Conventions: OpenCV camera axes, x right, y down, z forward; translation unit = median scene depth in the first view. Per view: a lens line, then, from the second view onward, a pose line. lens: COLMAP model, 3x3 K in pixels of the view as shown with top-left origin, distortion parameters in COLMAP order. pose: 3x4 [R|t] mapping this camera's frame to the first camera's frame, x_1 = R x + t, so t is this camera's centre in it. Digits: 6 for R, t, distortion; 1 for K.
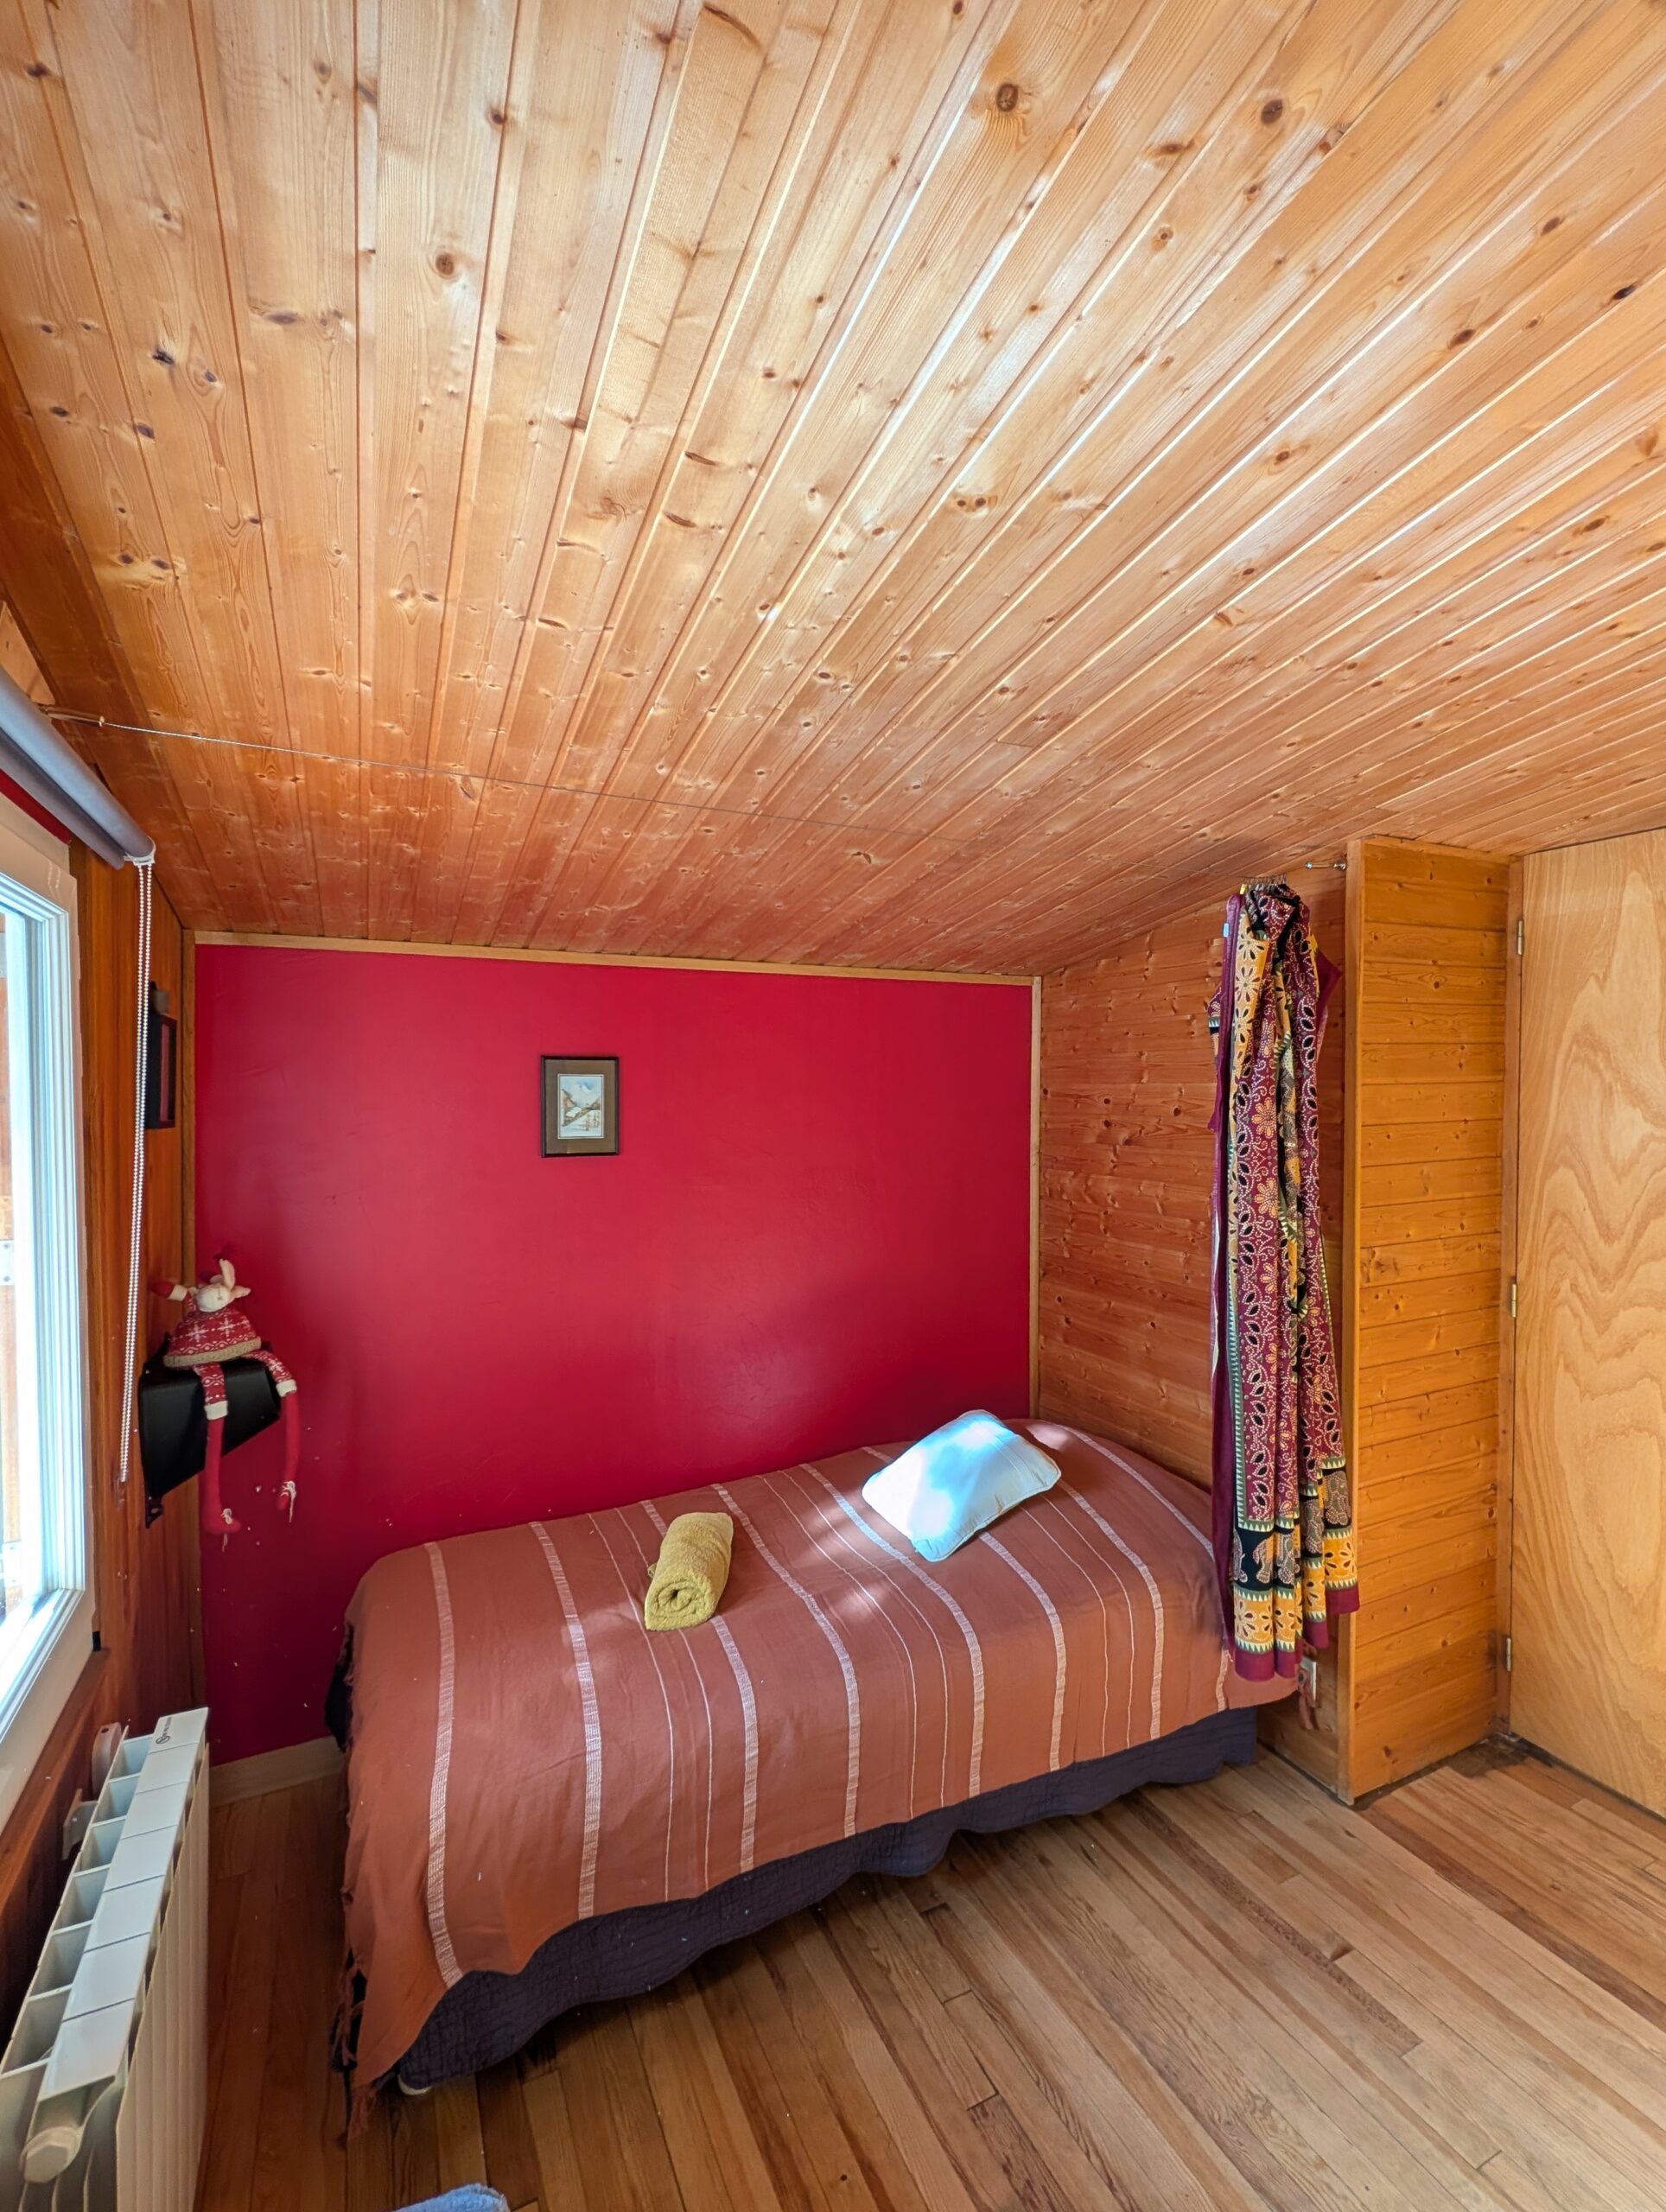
lens RADIAL K [[978.0, 0, 832.0], [0, 978.0, 1105.1], [0, 0, 1]] dist [-0.001612, -0.000238]
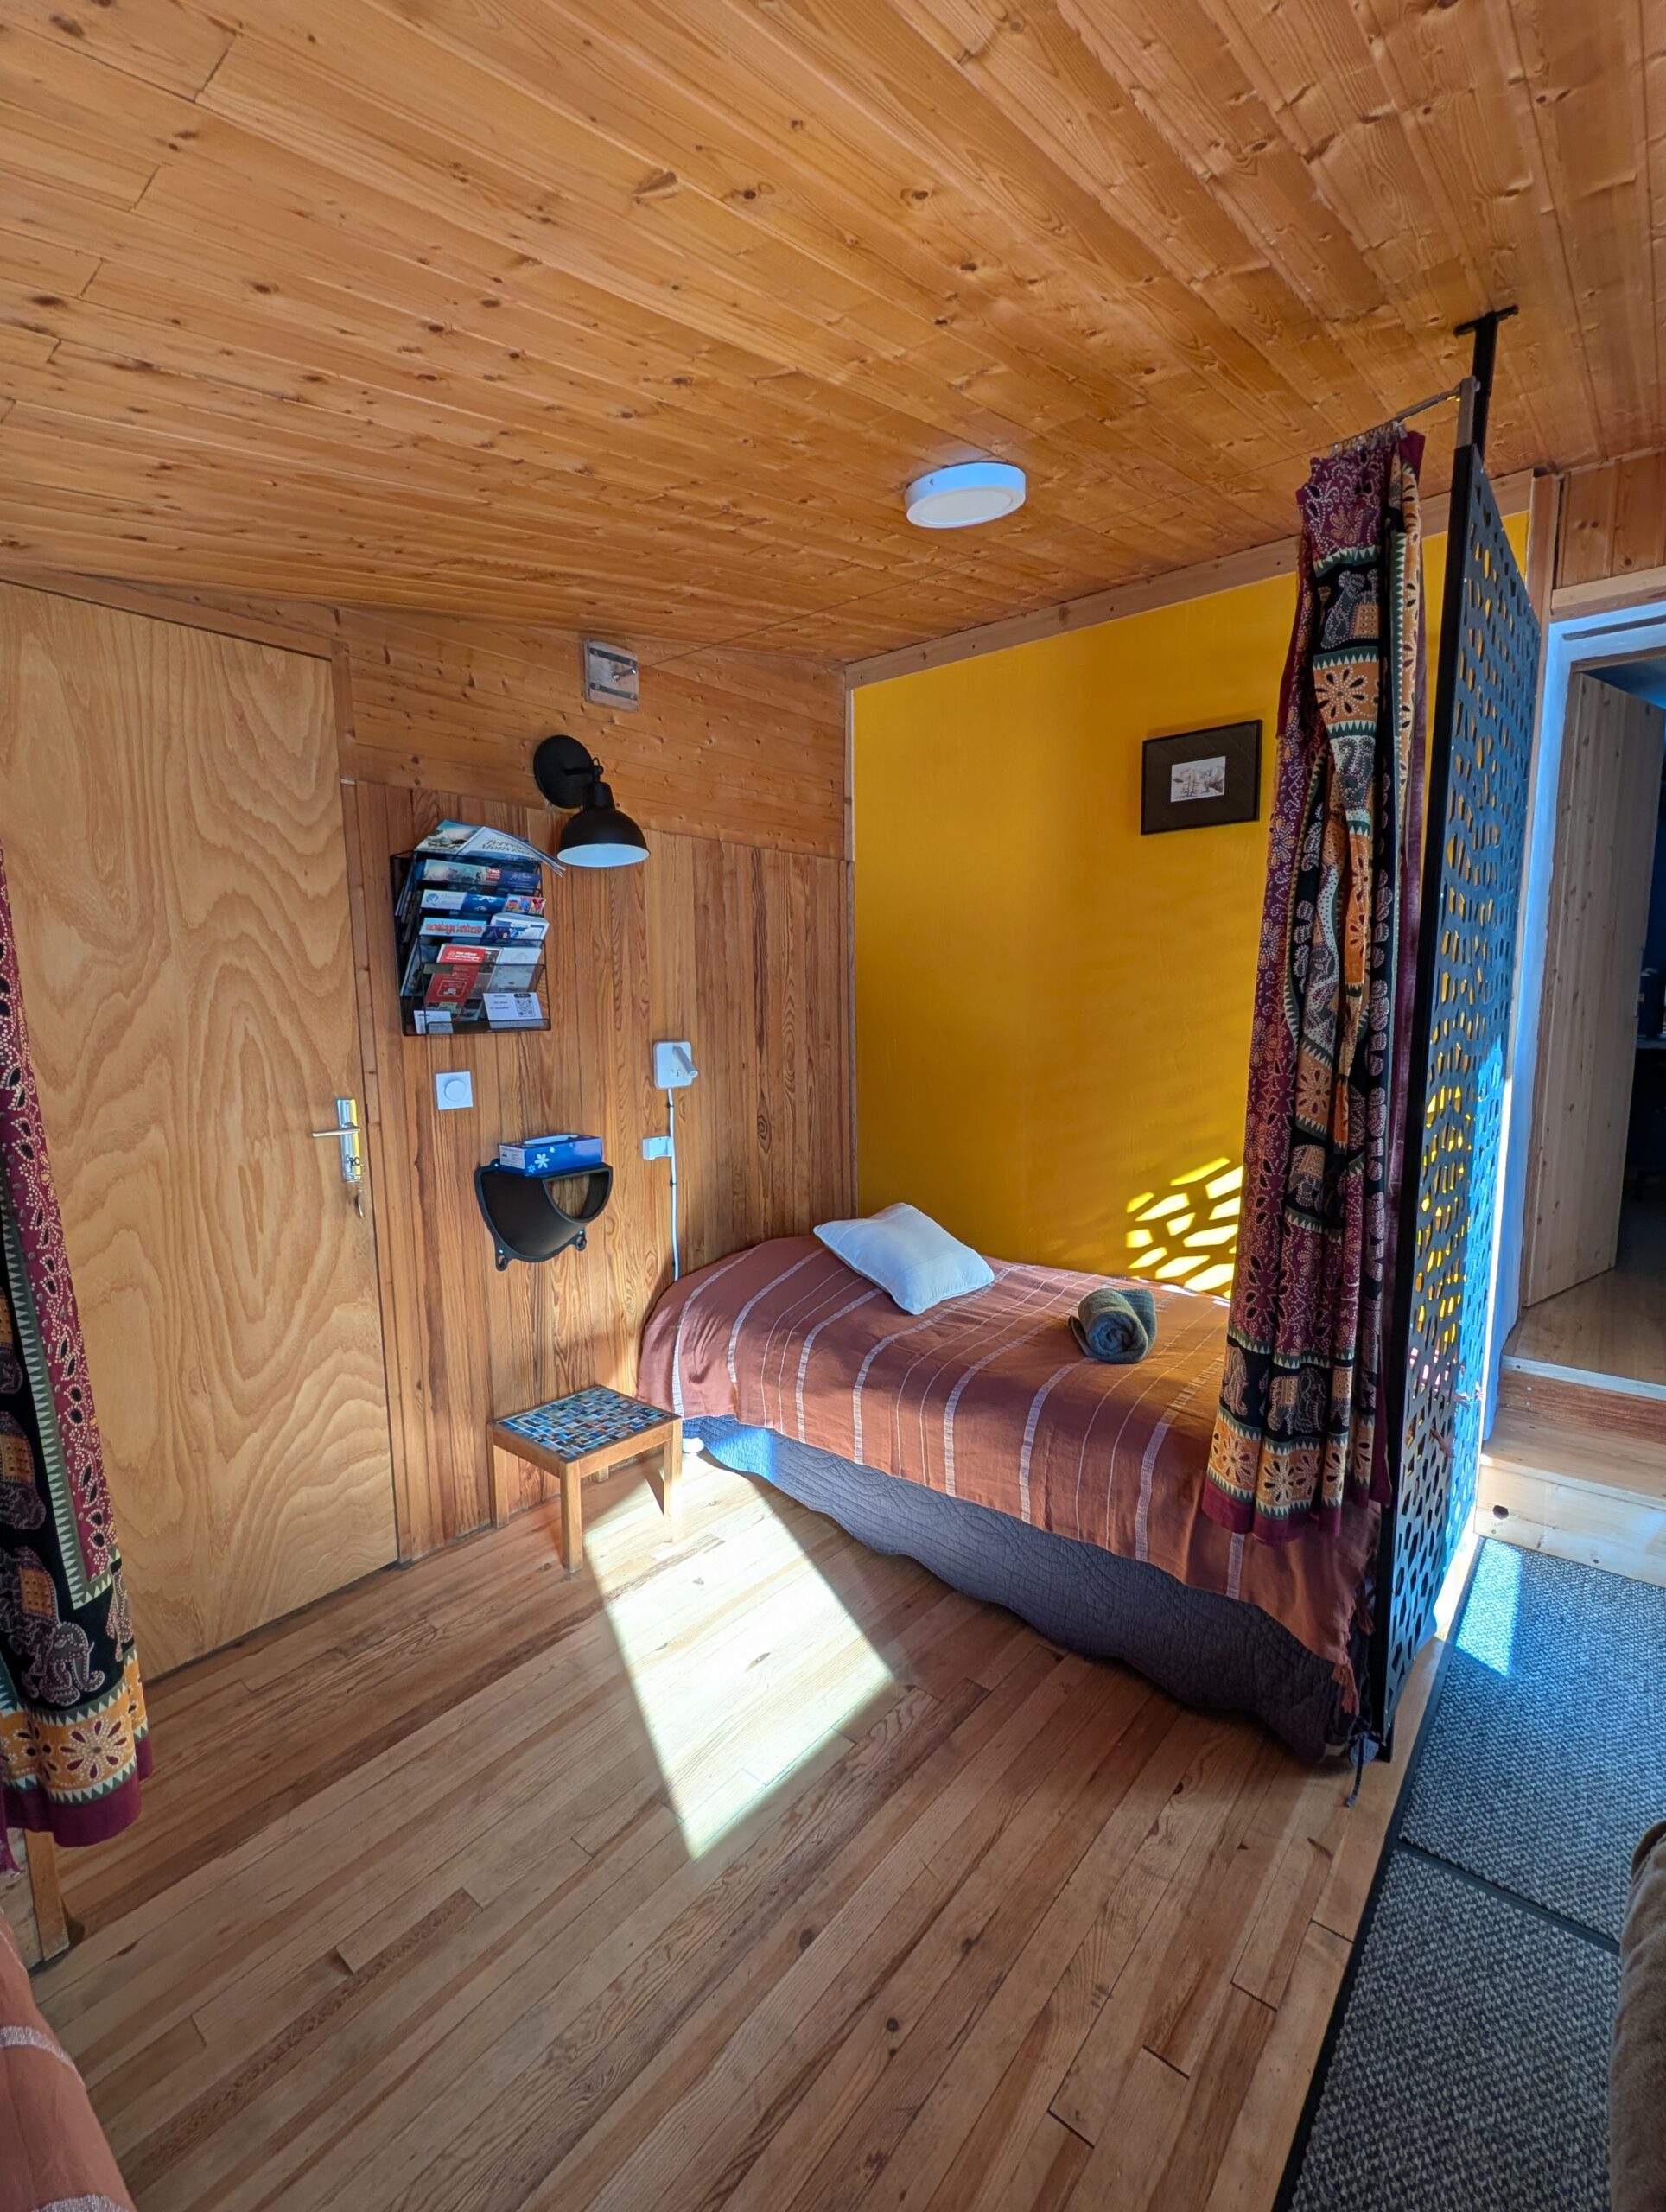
lens RADIAL K [[983.1, 0, 838.5], [0, 983.1, 1110.9], [0, 0, 1]] dist [0.001233, 0.000133]
pose [[-0.424780, -0.103650, 0.899343, -0.295395], [0.038249, 0.990482, 0.132220, 0.086646], [-0.904488, 0.090563, -0.416772, 0.885603]]
